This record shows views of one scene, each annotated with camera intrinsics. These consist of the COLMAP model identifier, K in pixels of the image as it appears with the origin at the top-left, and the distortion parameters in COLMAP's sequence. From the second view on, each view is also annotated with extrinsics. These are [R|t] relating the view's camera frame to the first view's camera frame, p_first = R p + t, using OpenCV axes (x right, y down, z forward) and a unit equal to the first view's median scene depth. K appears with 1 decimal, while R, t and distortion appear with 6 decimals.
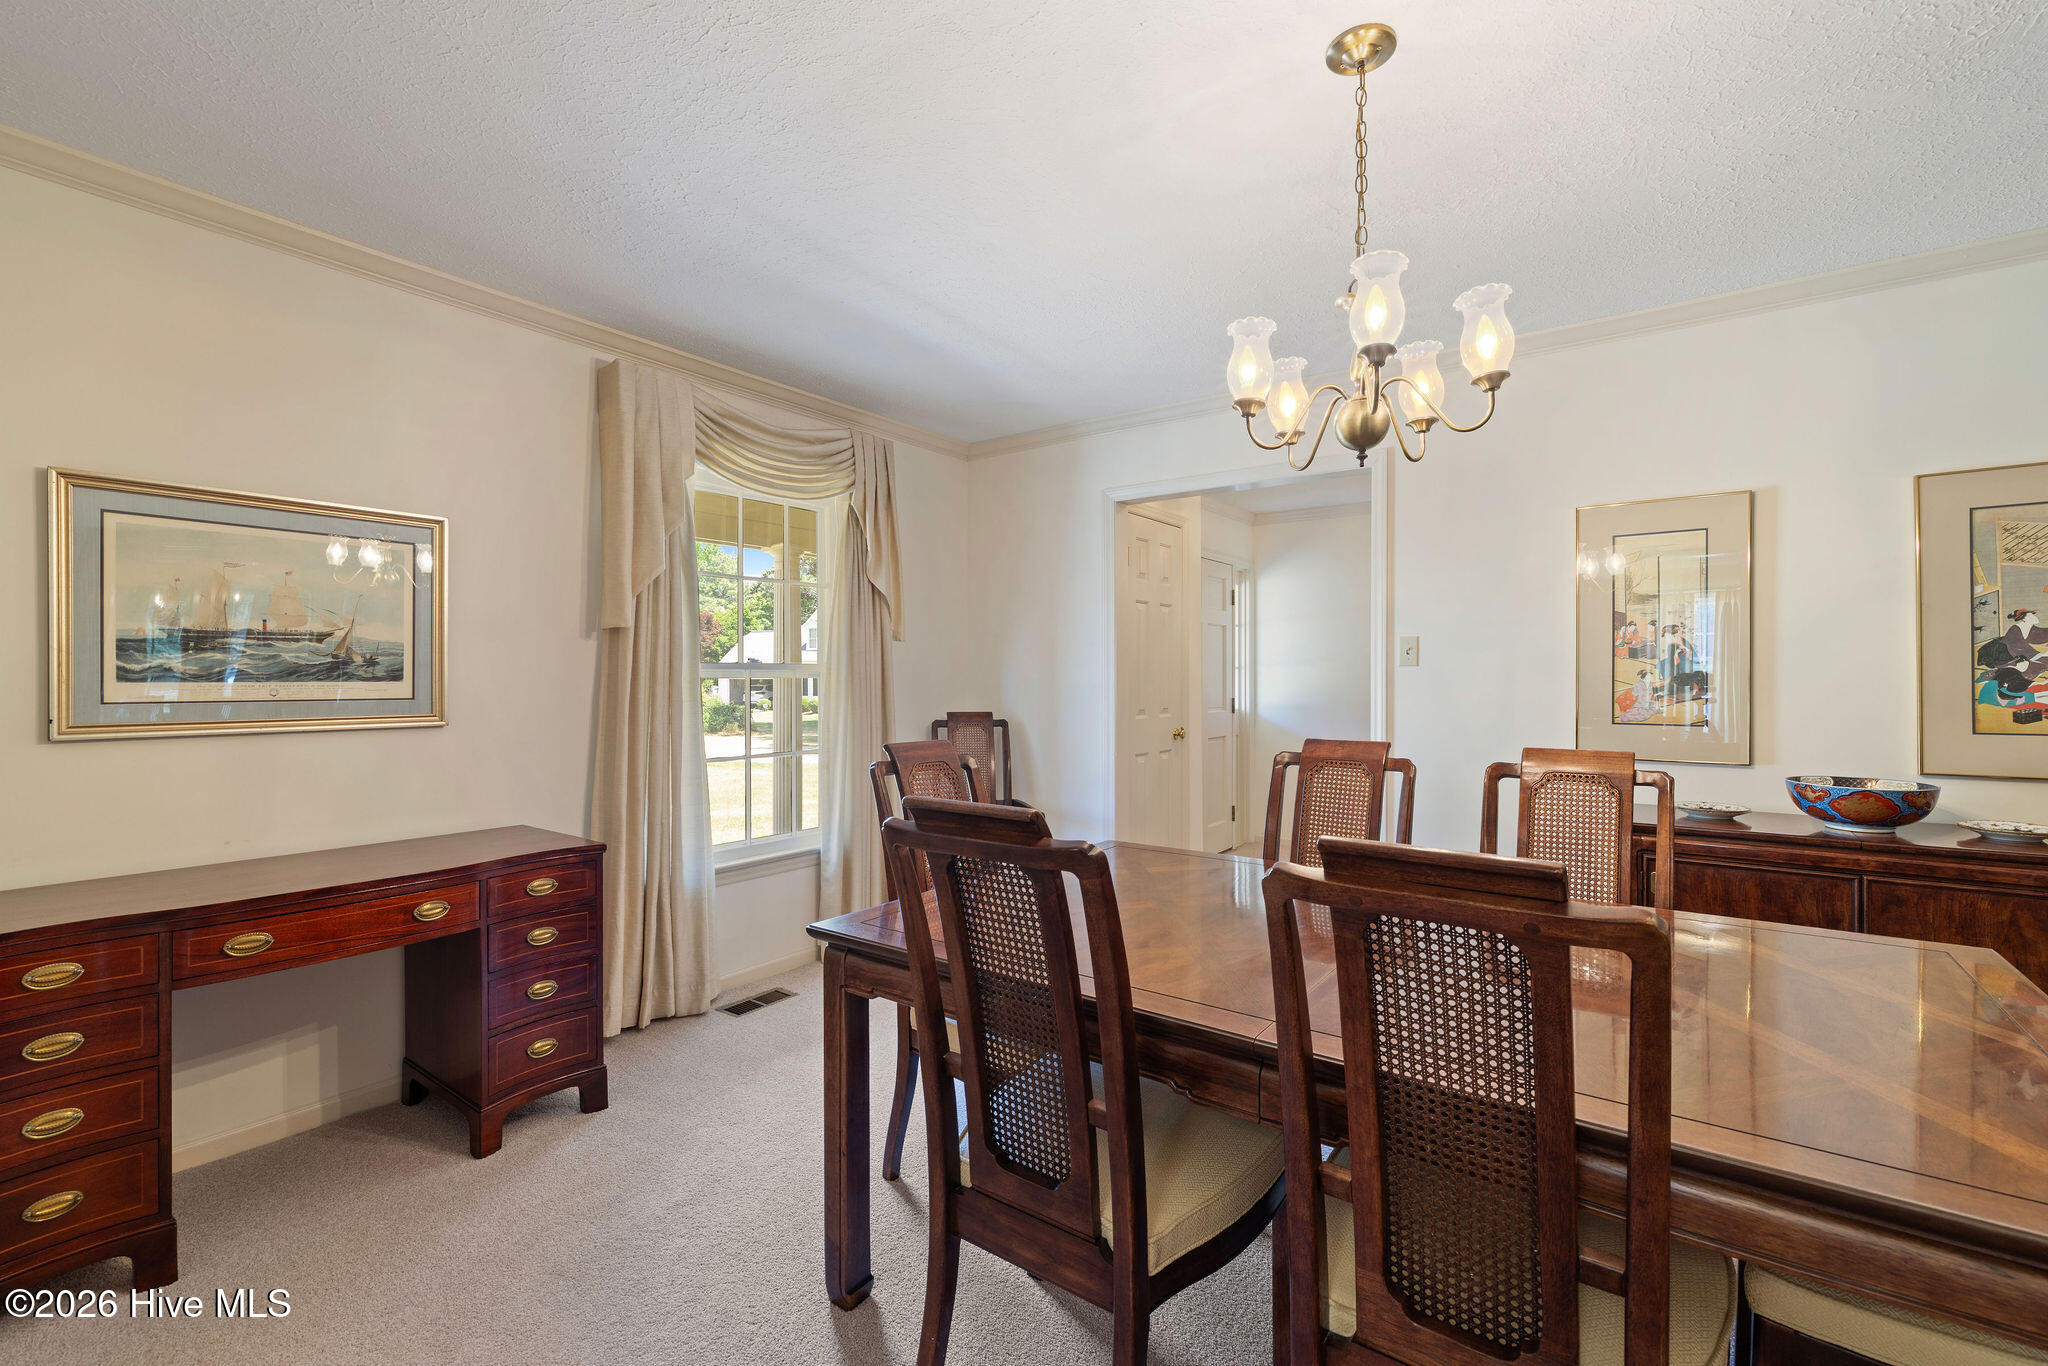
lens RADIAL K [[883.6, 0, 1010.7], [0, 883.6, 666.8], [0, 0, 1]] dist [0.002106, 0.001111]
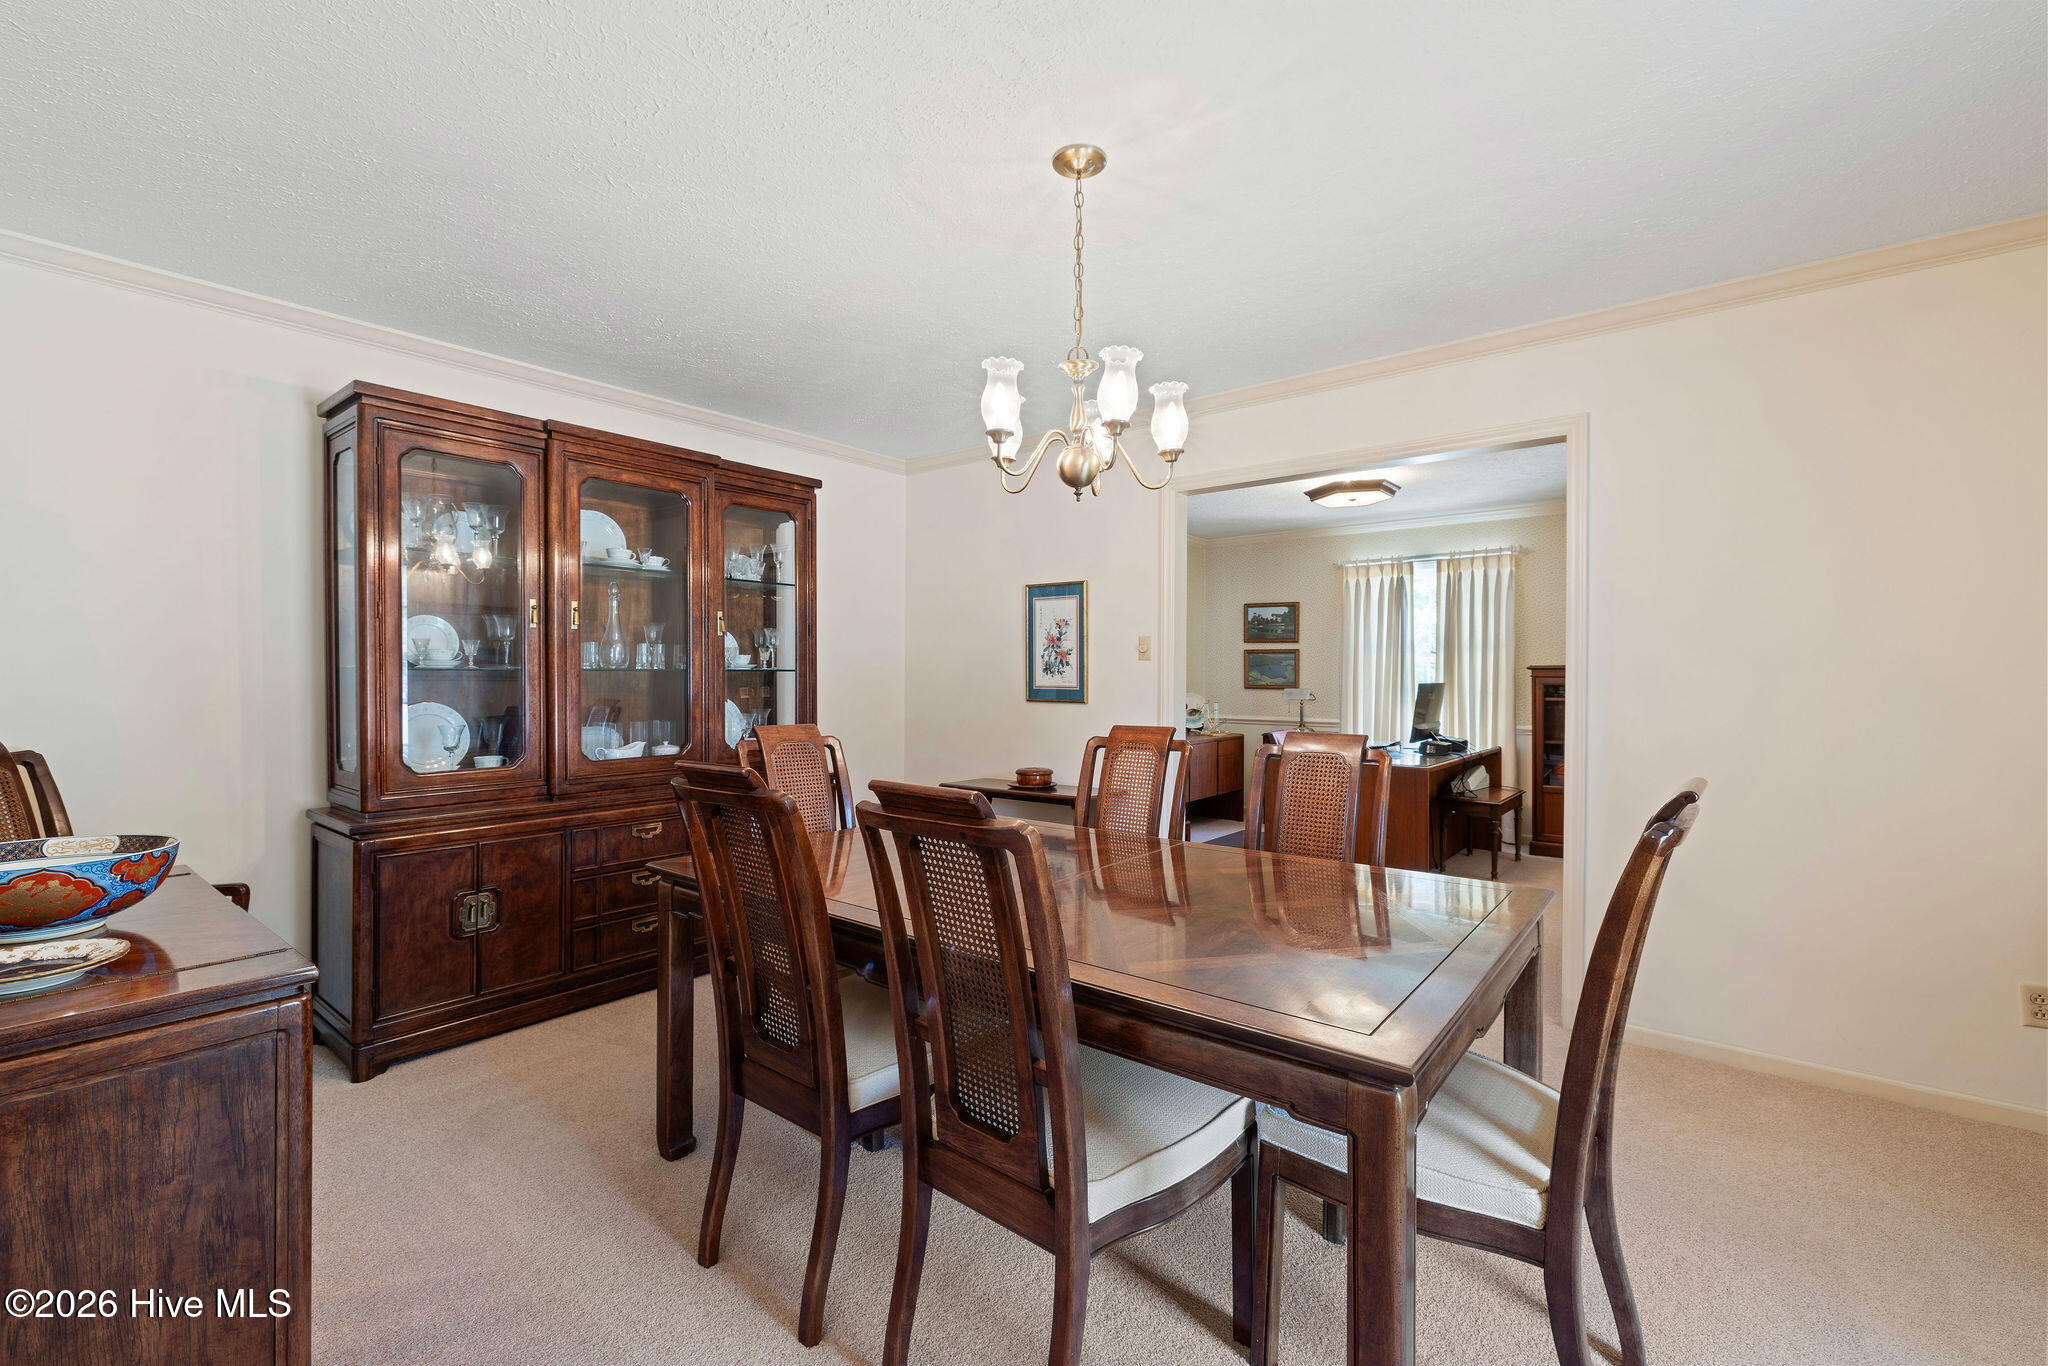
lens RADIAL K [[883.6, 0, 1026.2], [0, 883.6, 686.9], [0, 0, 1]] dist [0.002106, 0.001111]
pose [[0.998399, 0.000158, -0.056570, 0.309620], [0.000969, 0.999802, 0.019887, 0.006771], [0.056562, -0.019910, 0.998201, -0.195395]]
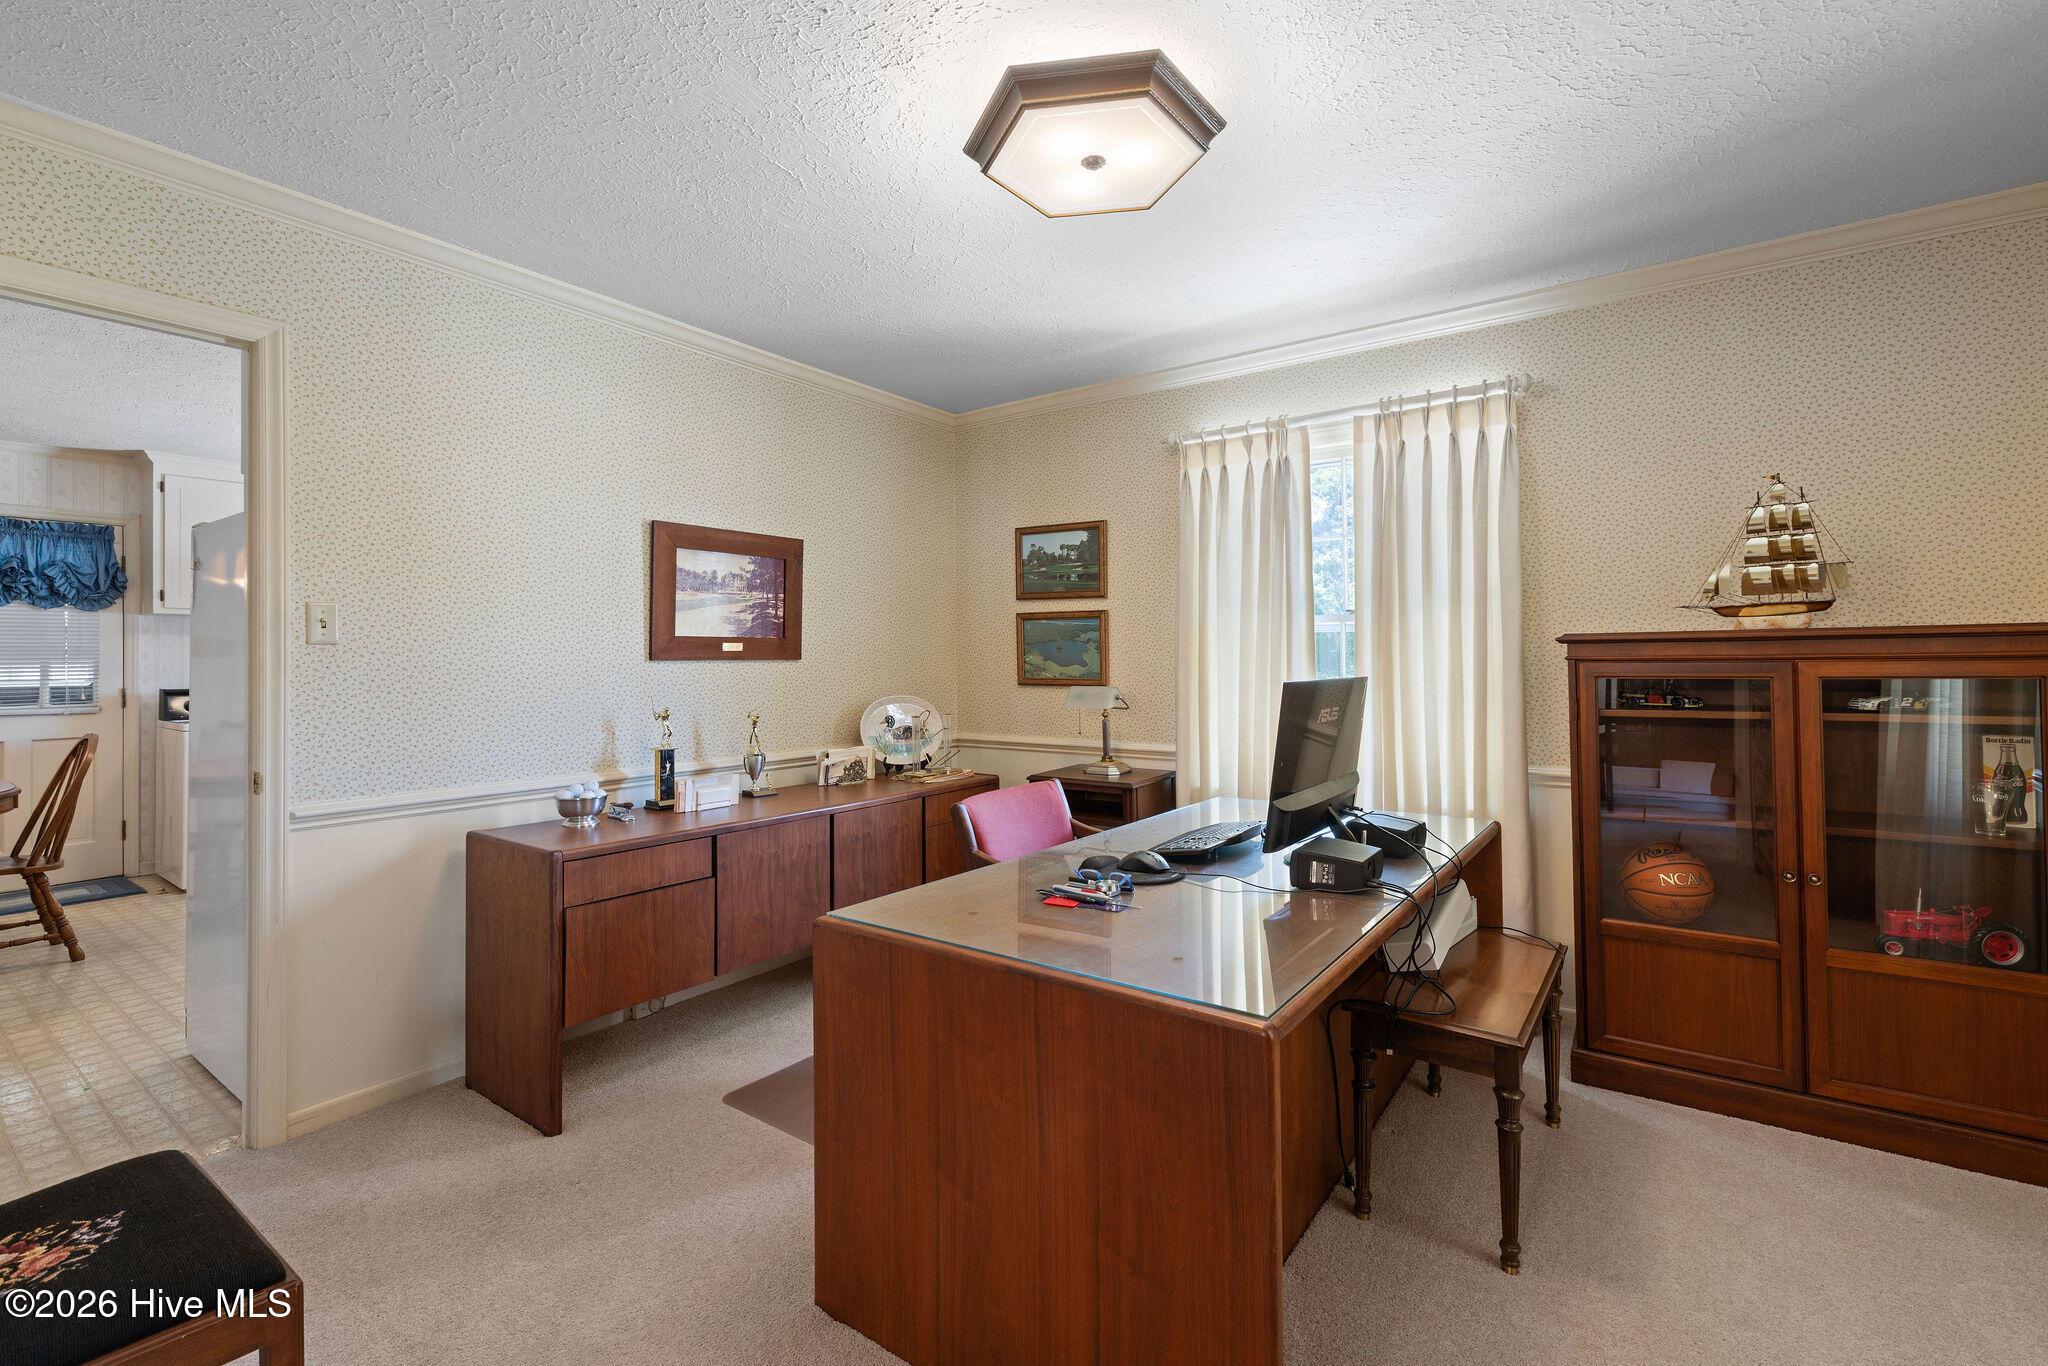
lens RADIAL K [[883.6, 0, 1041.1], [0, 883.6, 649.7], [0, 0, 1]] dist [0.002106, 0.001111]
pose [[0.999981, -0.005666, 0.002308, 1.074942], [0.005682, 0.999957, -0.007389, 0.023353], [-0.002266, 0.007402, 0.999970, 1.588468]]
